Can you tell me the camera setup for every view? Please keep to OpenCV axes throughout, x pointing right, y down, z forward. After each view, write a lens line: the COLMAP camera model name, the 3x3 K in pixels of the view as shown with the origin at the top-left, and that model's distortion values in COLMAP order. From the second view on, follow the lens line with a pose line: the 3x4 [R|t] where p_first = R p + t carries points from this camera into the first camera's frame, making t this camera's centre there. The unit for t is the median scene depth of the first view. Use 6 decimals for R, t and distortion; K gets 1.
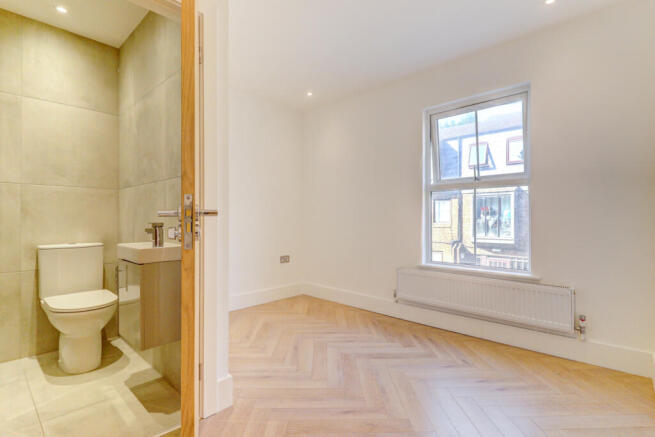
lens RADIAL K [[312.6, 0, 331.3], [0, 312.6, 221.3], [0, 0, 1]] dist [0.003502, 0.000541]
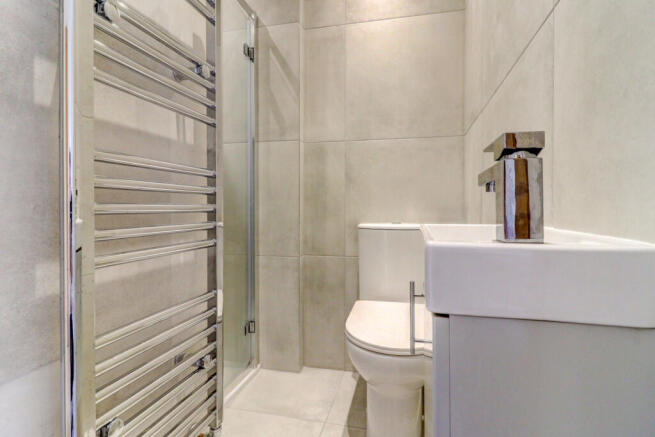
lens RADIAL K [[312.6, 0, 332.6], [0, 312.6, 214.9], [0, 0, 1]] dist [0.003502, 0.000541]
pose [[0.469740, 0.016602, -0.882649, -0.327763], [0.004135, 0.999771, 0.021006, 0.042151], [0.882795, -0.013517, 0.469564, 0.608069]]
